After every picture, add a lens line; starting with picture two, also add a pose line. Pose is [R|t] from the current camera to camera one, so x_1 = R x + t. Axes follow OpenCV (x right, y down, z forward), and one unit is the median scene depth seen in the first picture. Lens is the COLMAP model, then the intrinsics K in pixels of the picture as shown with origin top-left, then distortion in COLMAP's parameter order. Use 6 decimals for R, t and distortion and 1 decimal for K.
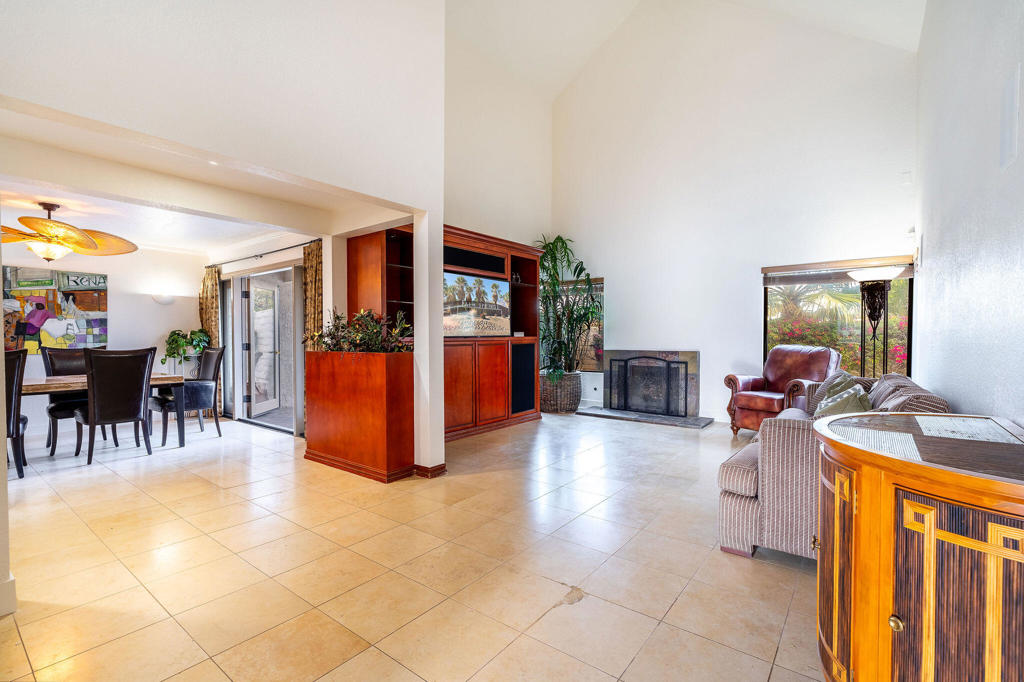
lens RADIAL K [[462.8, 0, 513.5], [0, 462.8, 341.2], [0, 0, 1]] dist [-0.005748, 0.000280]
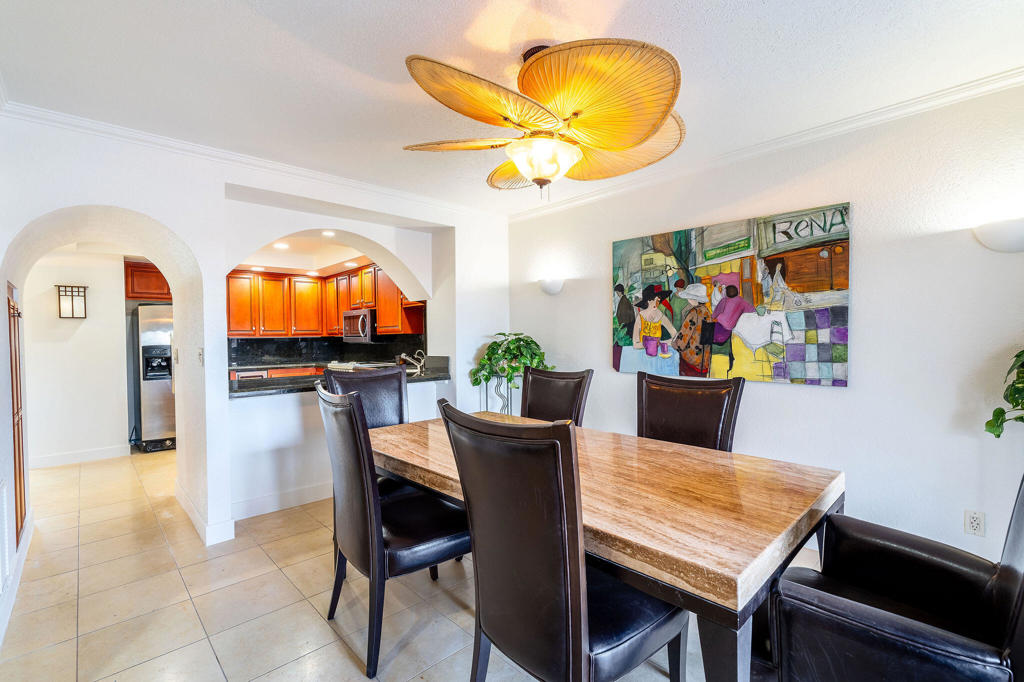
lens RADIAL K [[462.8, 0, 505.7], [0, 462.8, 342.5], [0, 0, 1]] dist [-0.005748, 0.000280]
pose [[-0.165160, 0.016353, -0.986131, -0.436561], [-0.001142, 0.999859, 0.016772, -0.023831], [0.986266, 0.003896, -0.165118, 0.807552]]
